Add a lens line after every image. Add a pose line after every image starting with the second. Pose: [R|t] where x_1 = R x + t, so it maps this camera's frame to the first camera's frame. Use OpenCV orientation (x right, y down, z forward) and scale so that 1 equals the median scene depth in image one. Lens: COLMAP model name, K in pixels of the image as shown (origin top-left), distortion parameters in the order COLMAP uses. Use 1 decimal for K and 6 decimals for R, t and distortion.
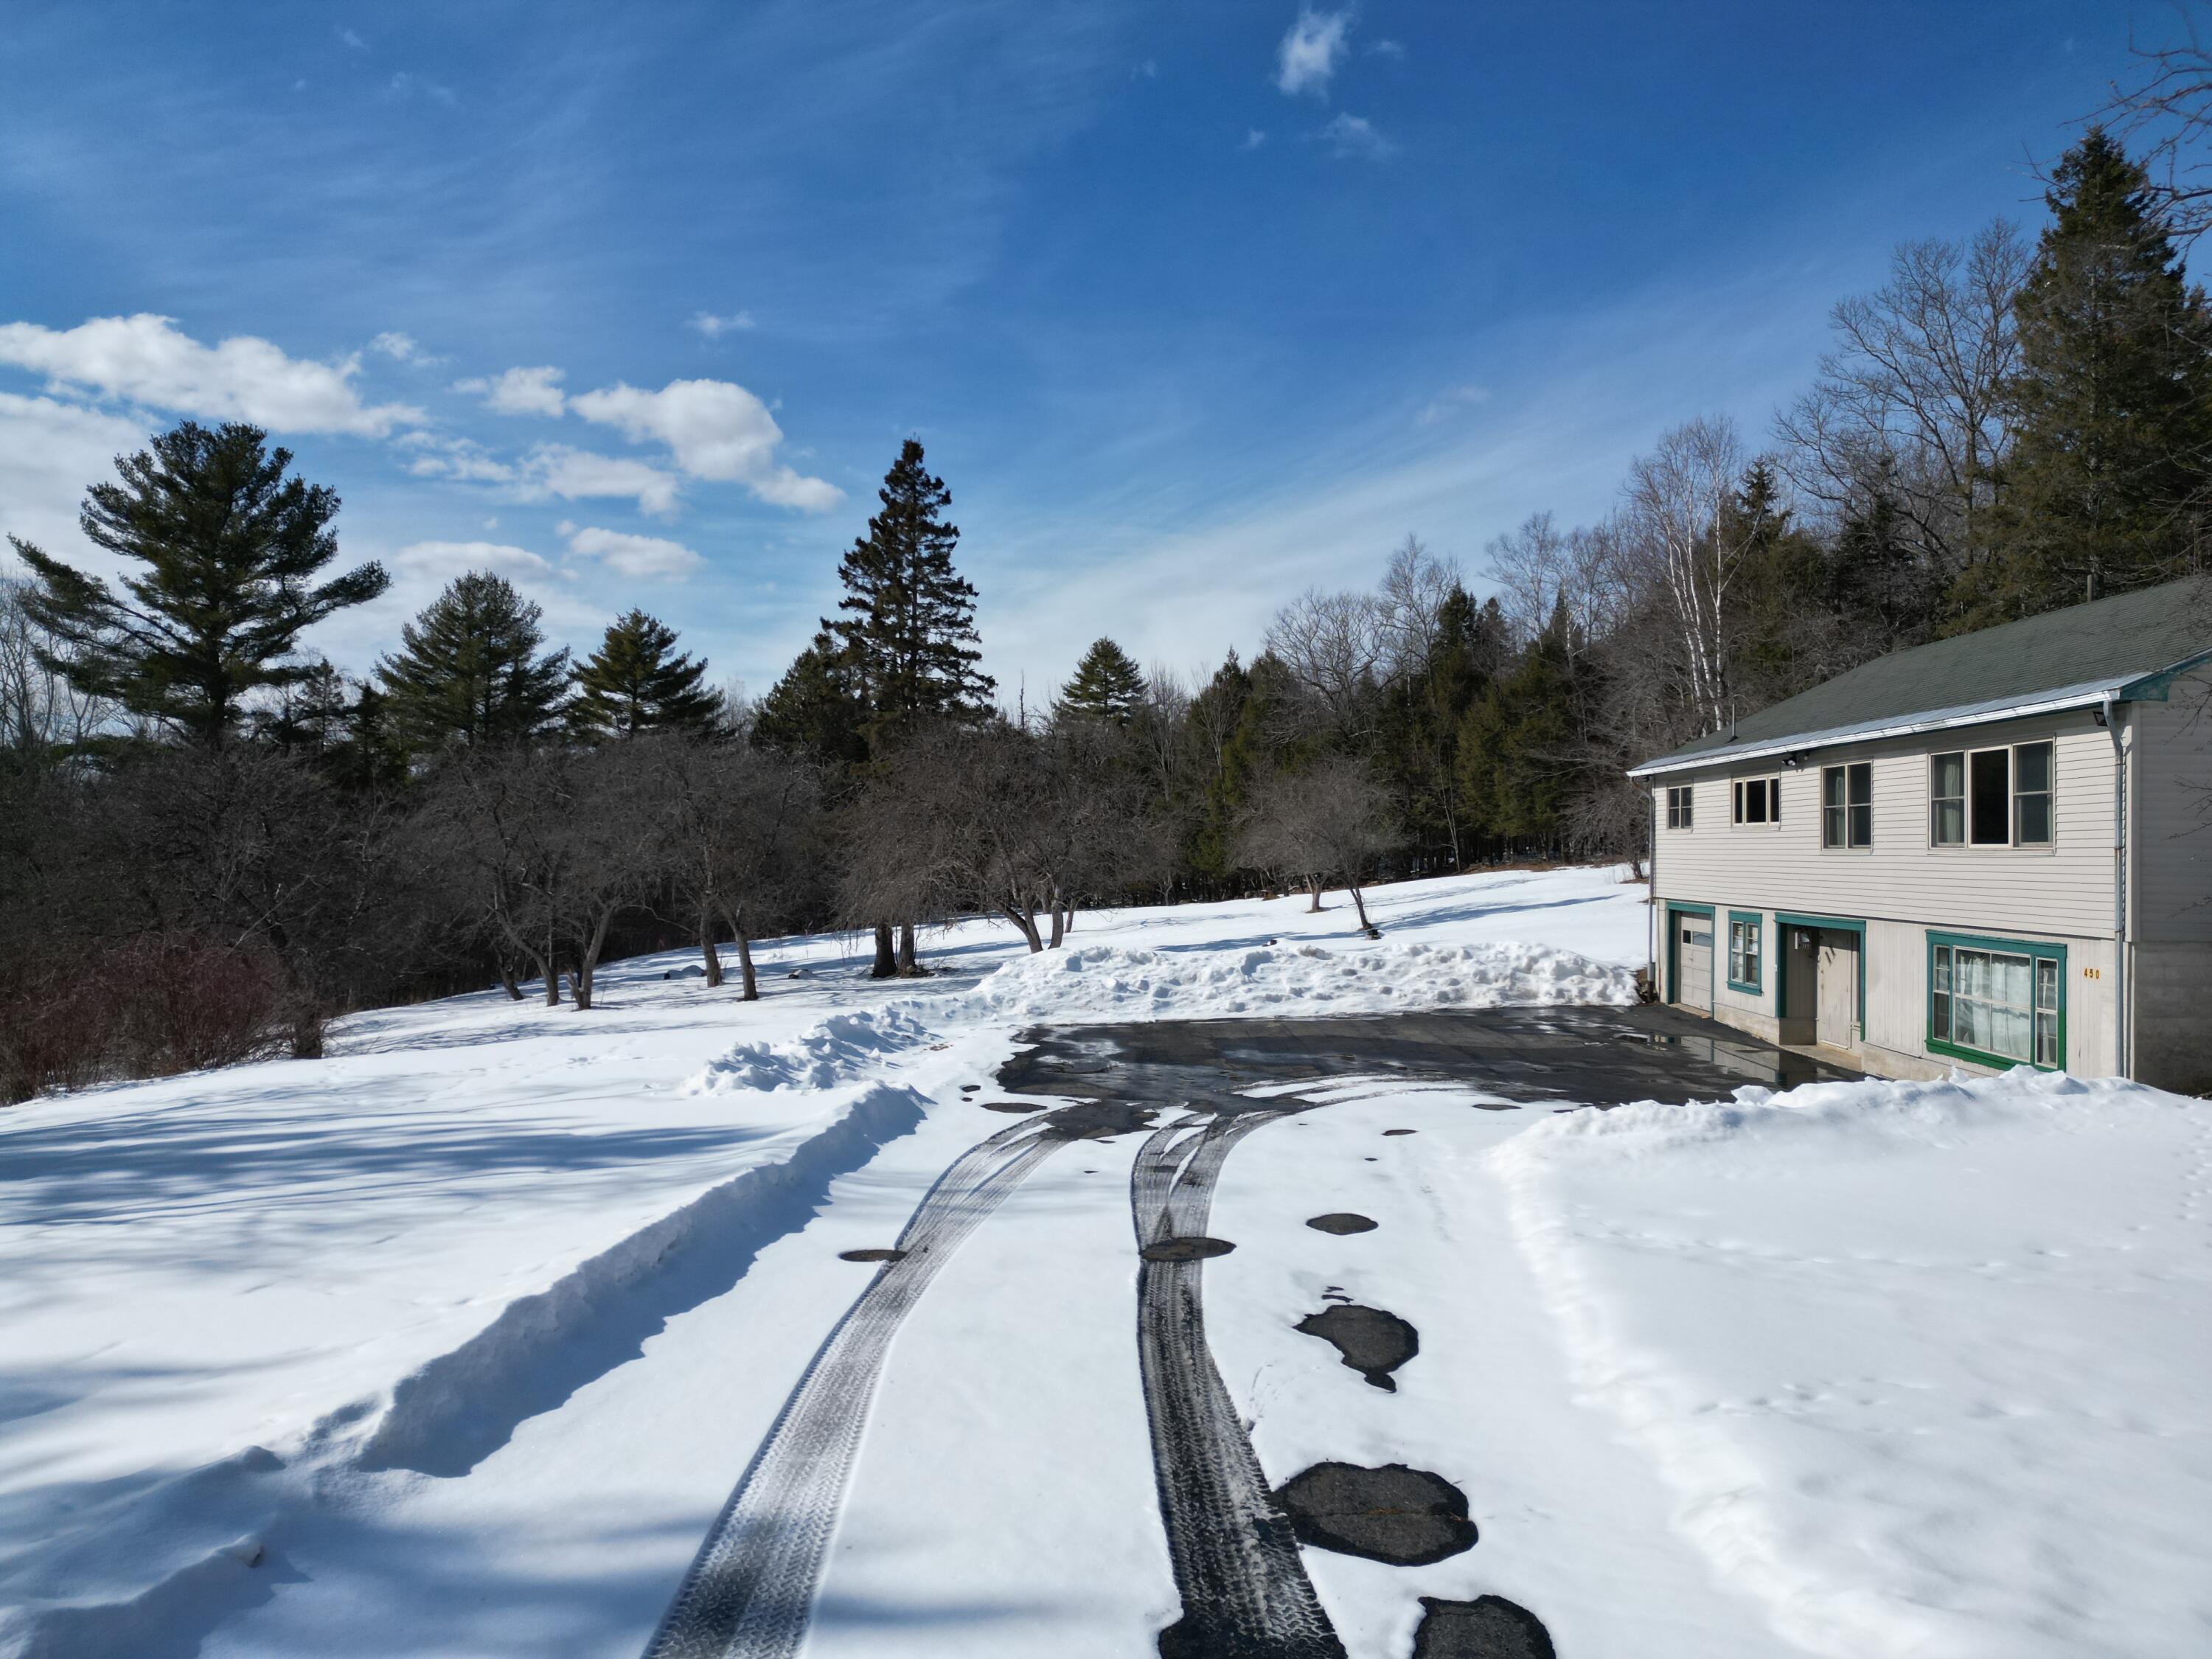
lens RADIAL K [[1531.8, 0, 1119.3], [0, 1531.8, 829.2], [0, 0, 1]] dist [0.071805, -0.058735]
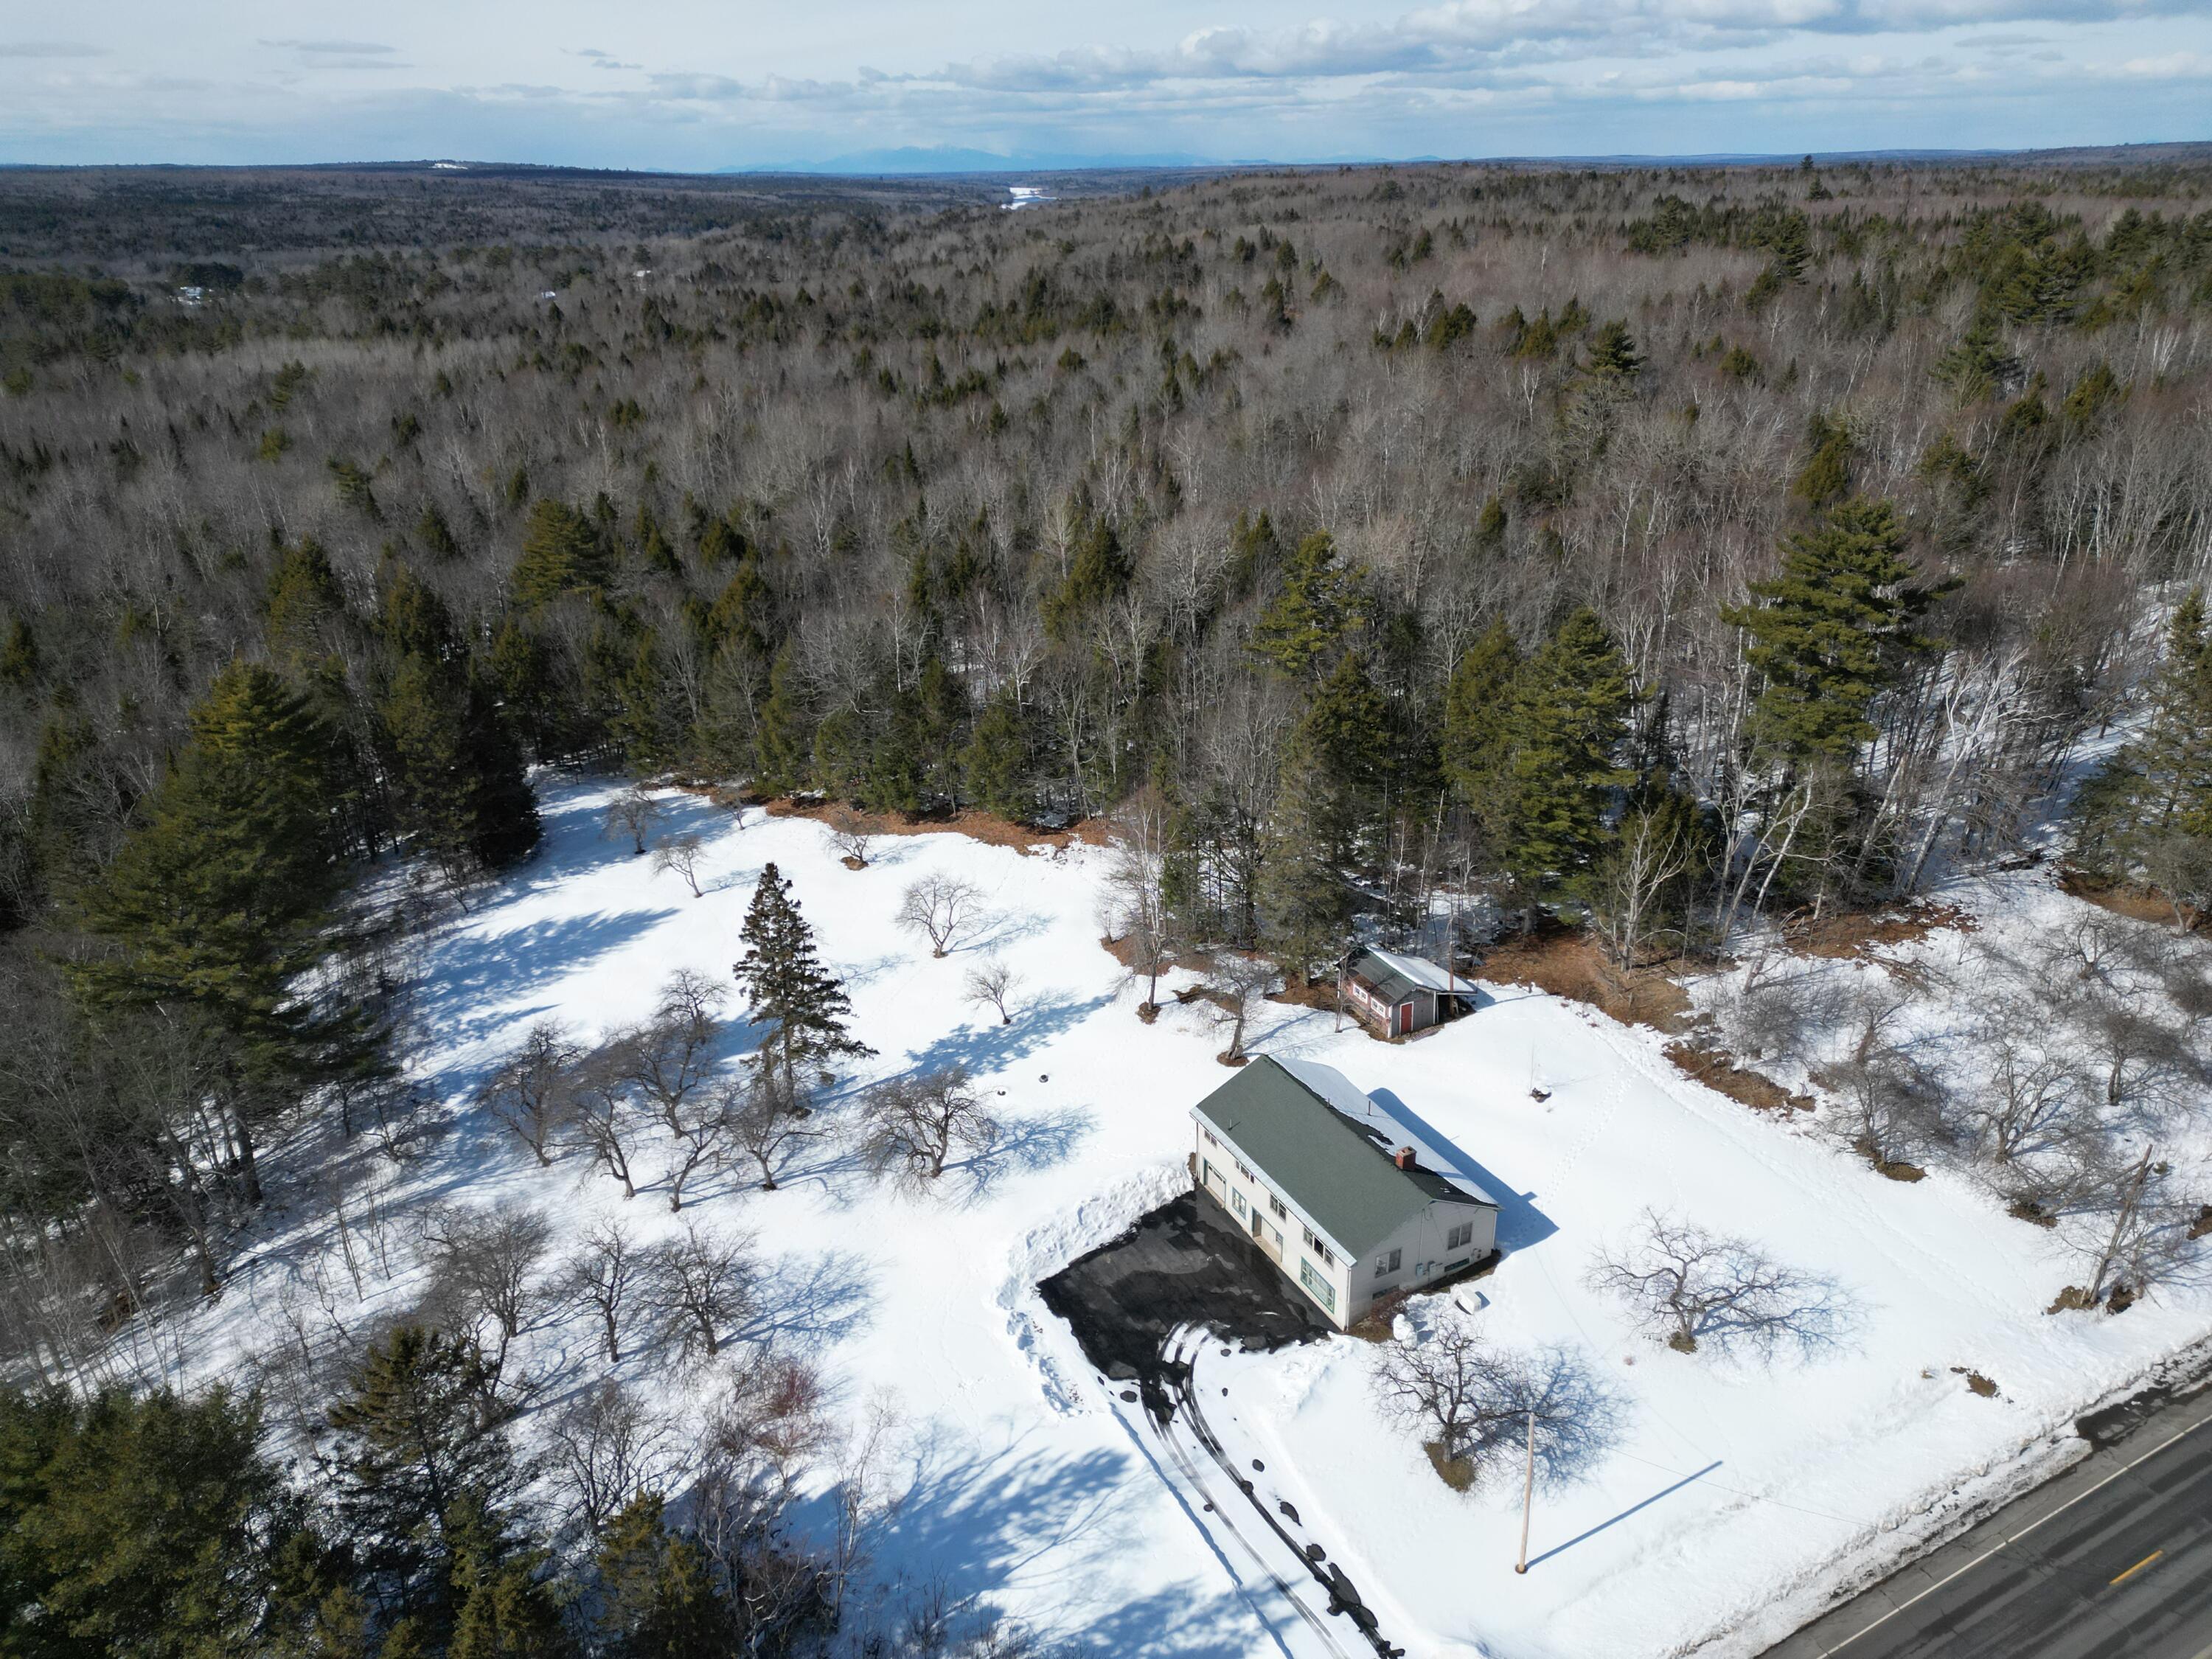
lens RADIAL K [[1531.8, 0, 1119.3], [0, 1531.8, 829.2], [0, 0, 1]] dist [0.071805, -0.058735]
pose [[0.871916, -0.205302, 0.444538, -0.504171], [0.004639, 0.911280, 0.411761, -0.904806], [-0.489634, -0.356959, 0.795512, -0.541424]]
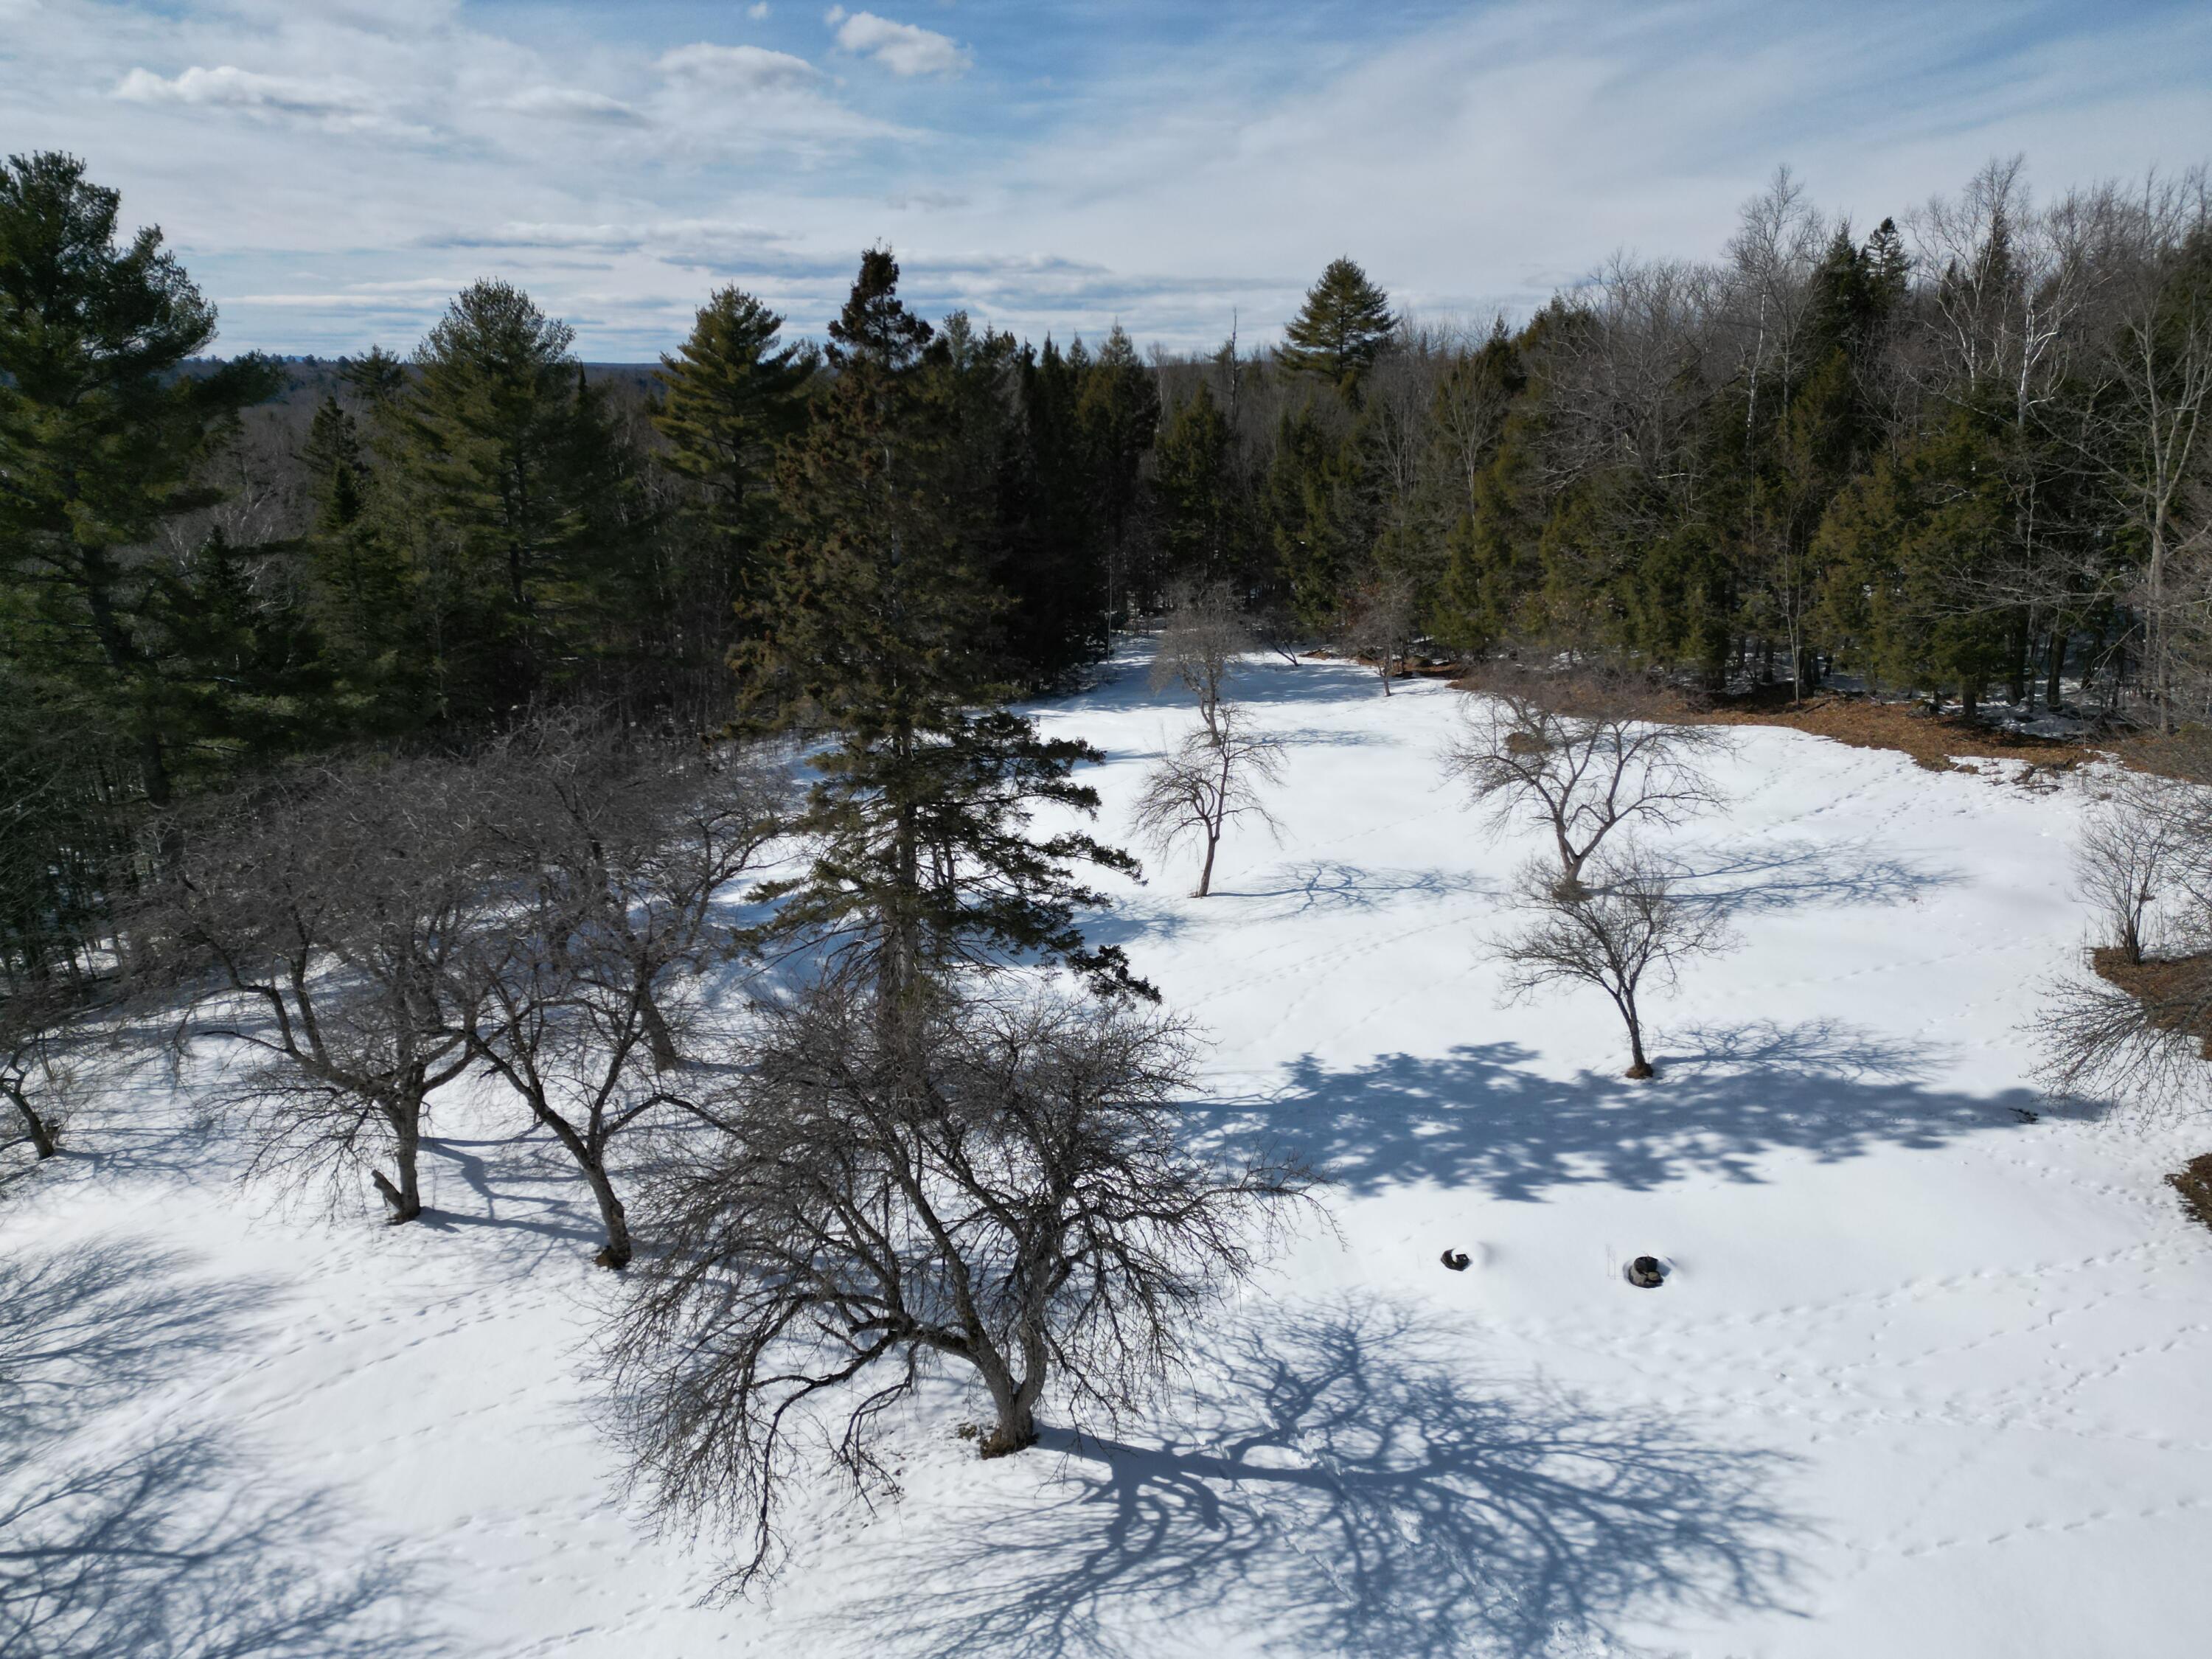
lens RADIAL K [[1531.8, 0, 1119.3], [0, 1531.8, 829.2], [0, 0, 1]] dist [0.071805, -0.058735]
pose [[0.986807, 0.045236, -0.155456, 0.035480], [0.002170, 0.956394, 0.292071, -0.193750], [0.161889, -0.288555, 0.943678, 0.368685]]
